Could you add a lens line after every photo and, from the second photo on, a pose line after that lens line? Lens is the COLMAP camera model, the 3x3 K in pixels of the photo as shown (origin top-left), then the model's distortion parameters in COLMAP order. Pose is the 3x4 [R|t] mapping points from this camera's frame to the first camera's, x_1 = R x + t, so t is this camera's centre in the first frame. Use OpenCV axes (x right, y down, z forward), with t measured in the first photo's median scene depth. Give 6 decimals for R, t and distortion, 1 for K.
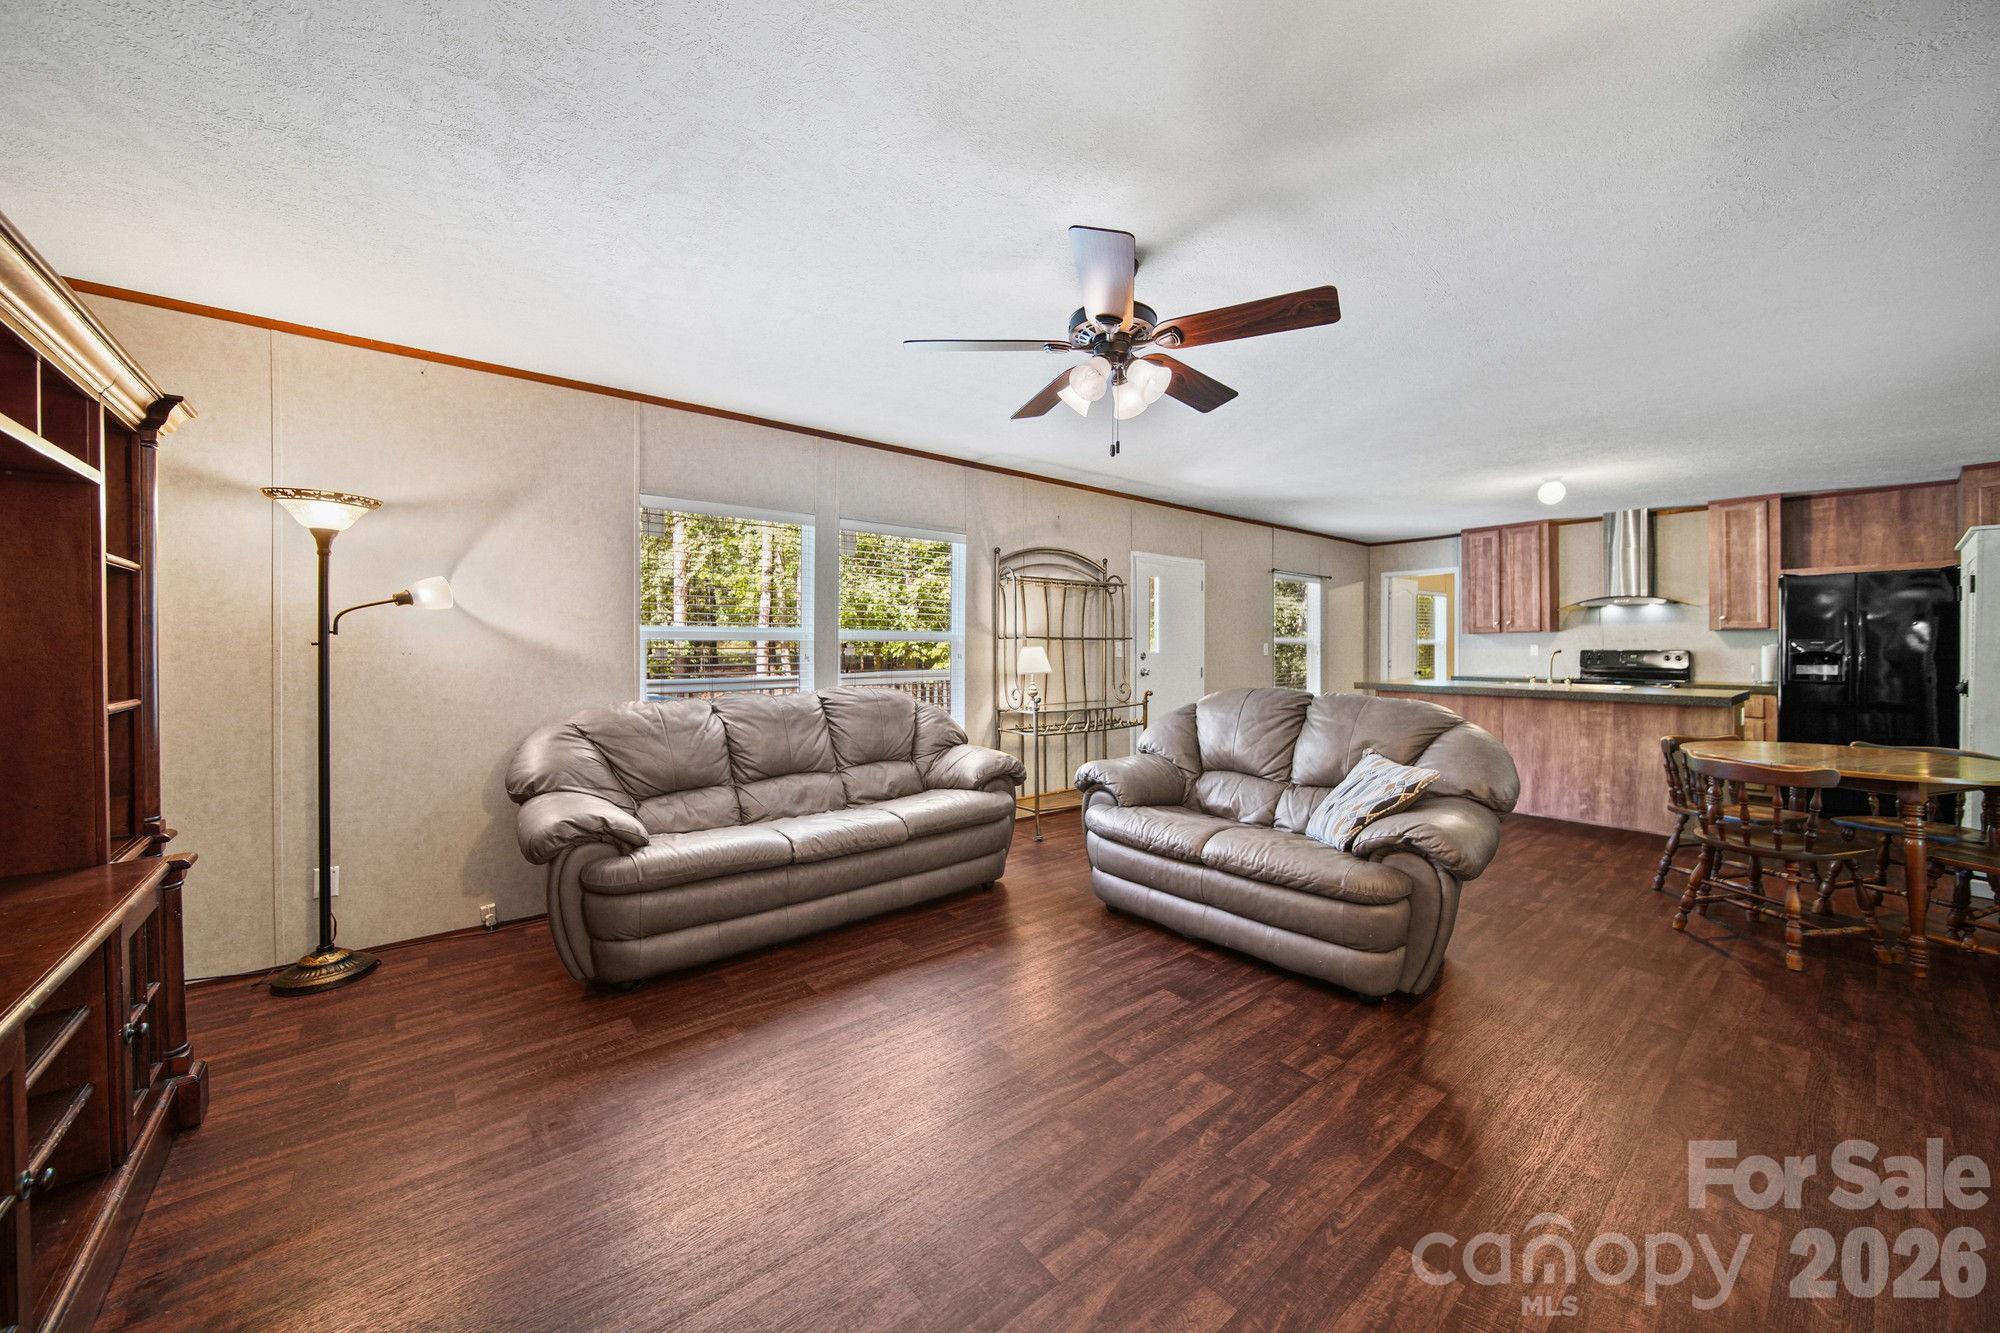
lens RADIAL K [[716.5, 0, 1008.8], [0, 716.5, 649.8], [0, 0, 1]] dist [-0.000510, -0.000215]
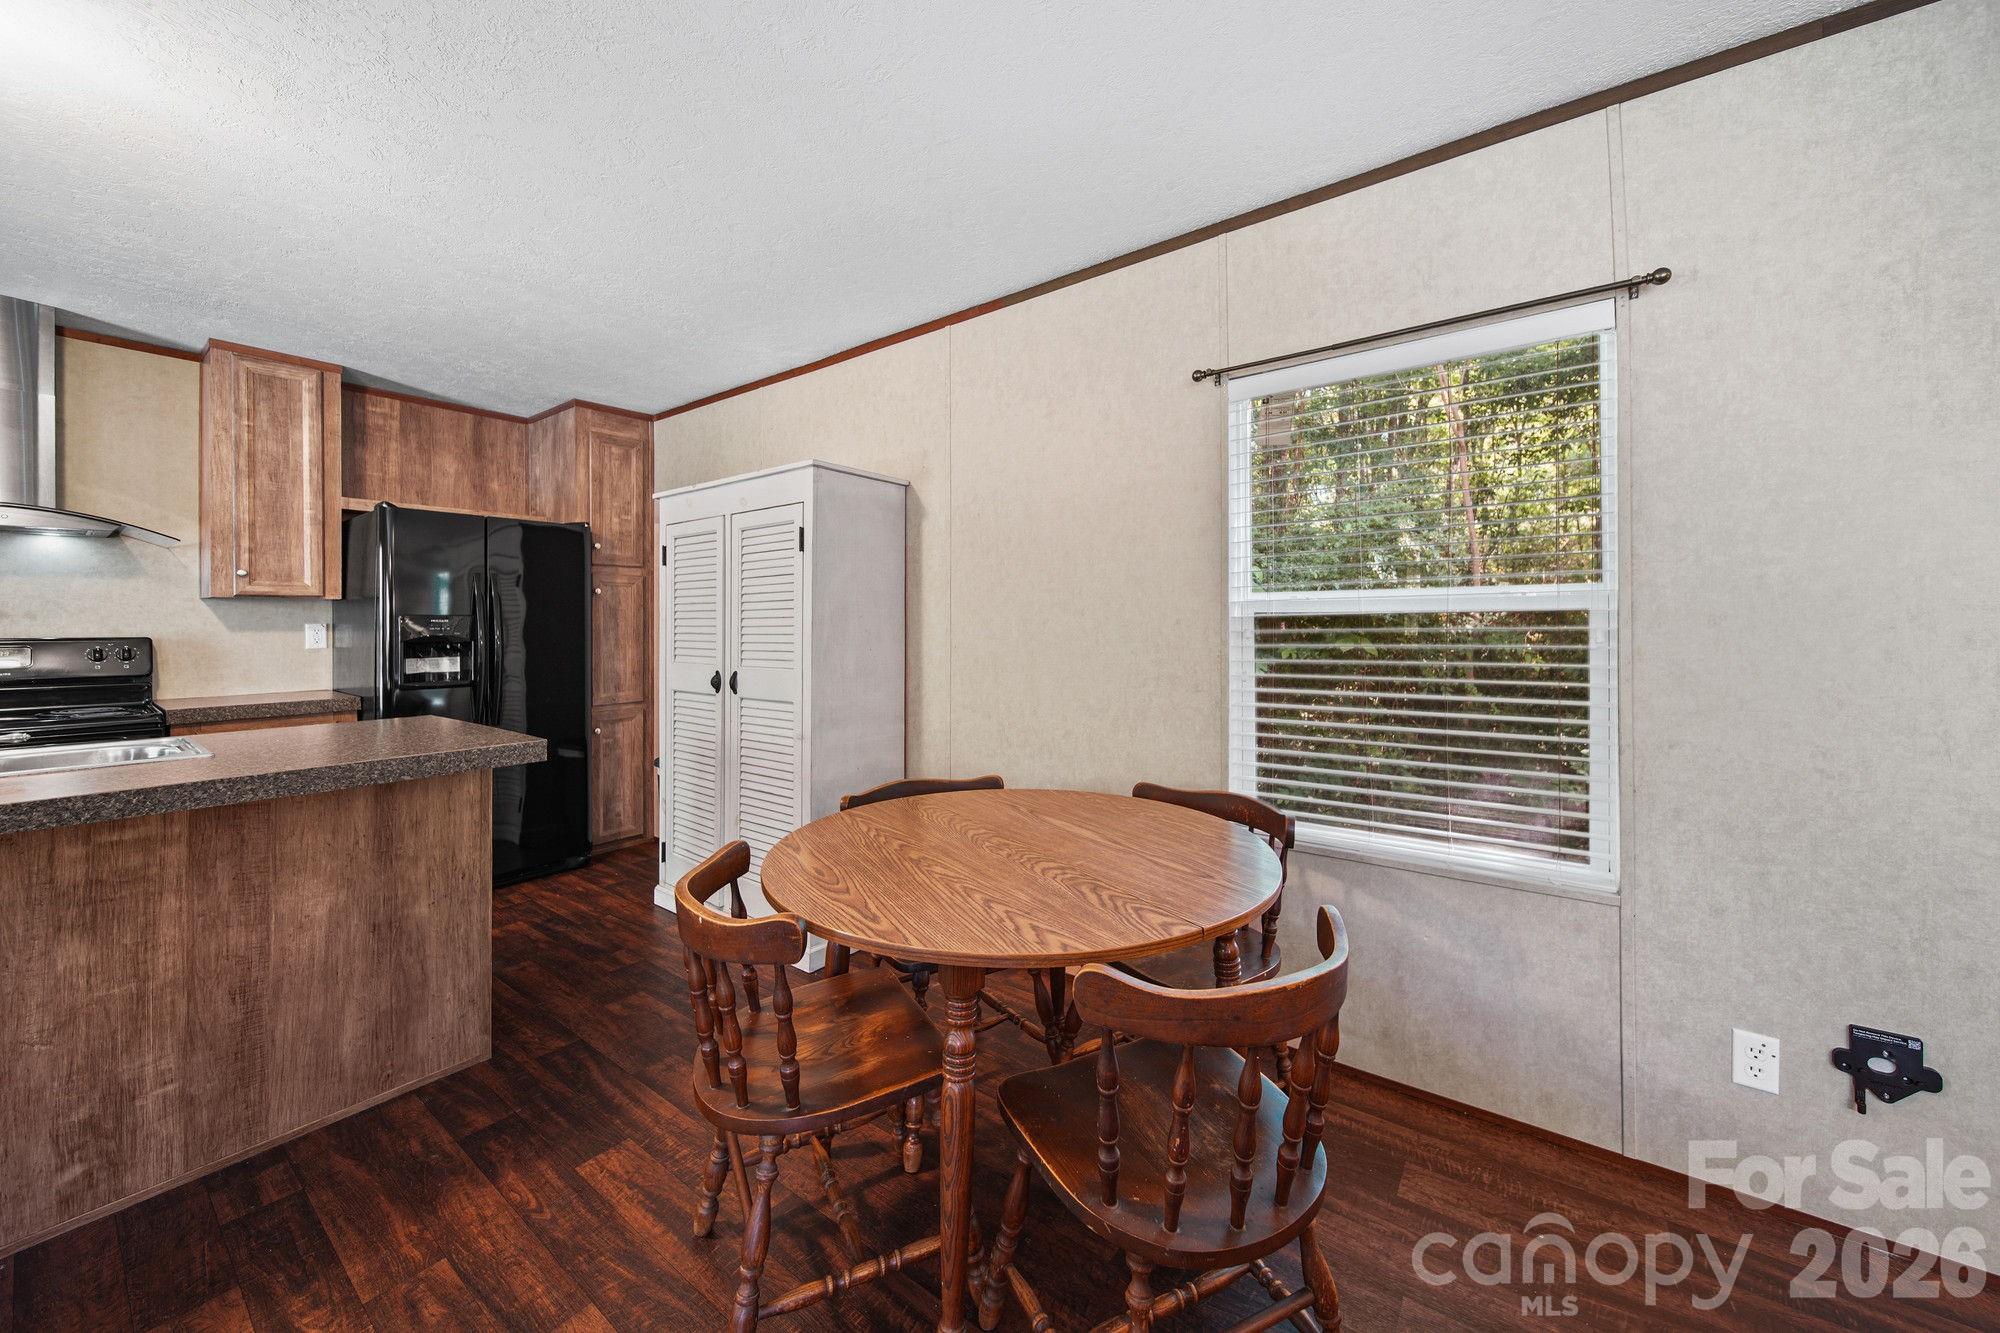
lens RADIAL K [[725.8, 0, 1011.8], [0, 725.8, 618.2], [0, 0, 1]] dist [0.001353, -0.000062]
pose [[-0.247020, 0.008425, 0.968974, 0.410854], [0.009744, 0.999933, -0.006210, -0.003726], [-0.968961, 0.007907, -0.247086, 0.689629]]
